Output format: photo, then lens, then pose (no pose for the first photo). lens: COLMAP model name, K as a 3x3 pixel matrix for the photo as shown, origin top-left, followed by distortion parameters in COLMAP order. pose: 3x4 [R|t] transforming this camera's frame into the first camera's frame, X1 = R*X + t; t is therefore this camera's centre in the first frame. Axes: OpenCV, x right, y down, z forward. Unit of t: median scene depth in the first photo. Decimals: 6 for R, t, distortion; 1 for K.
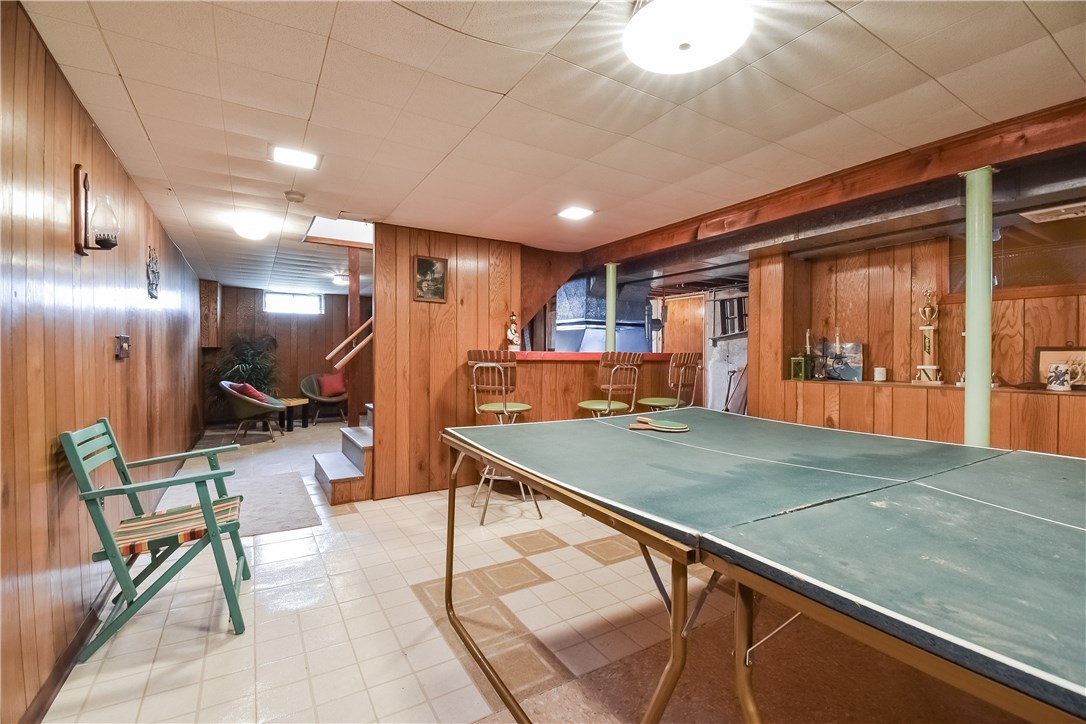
lens RADIAL K [[471.7, 0, 546.9], [0, 471.7, 356.1], [0, 0, 1]] dist [0.034971, 0.000246]
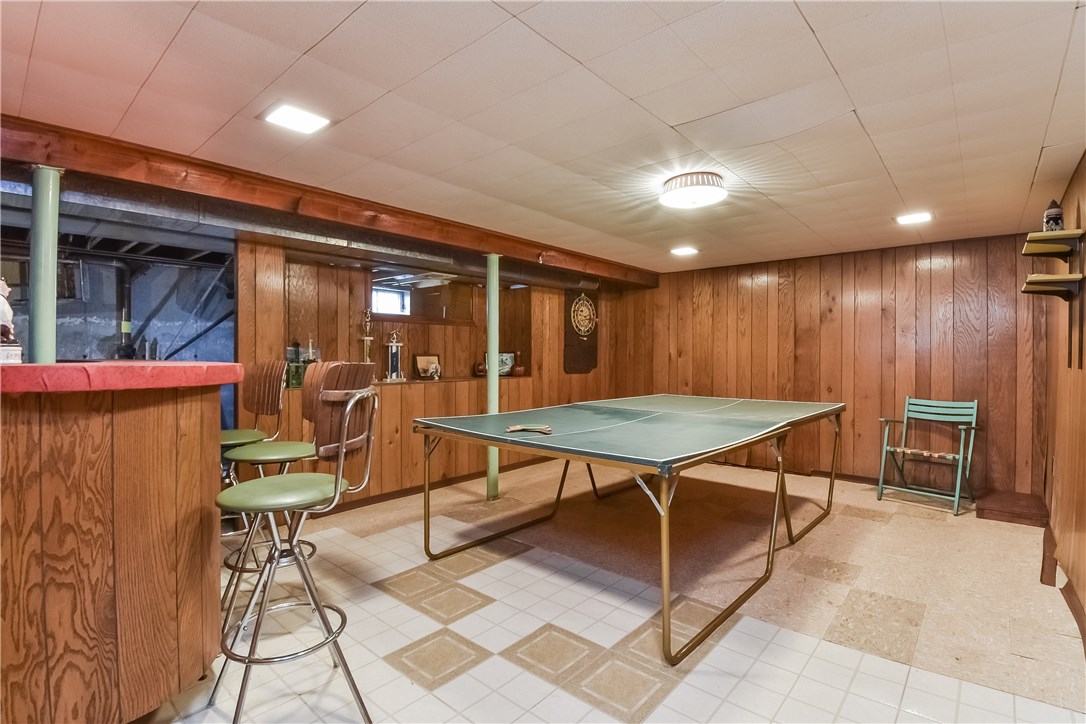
lens RADIAL K [[510.2, 0, 546.7], [0, 510.2, 361.5], [0, 0, 1]] dist [-0.001831, -0.000908]
pose [[-0.289694, -0.021168, 0.956885, -0.795944], [-0.000621, 0.999759, 0.021928, -0.032764], [-0.957119, 0.005758, -0.289637, 1.150014]]
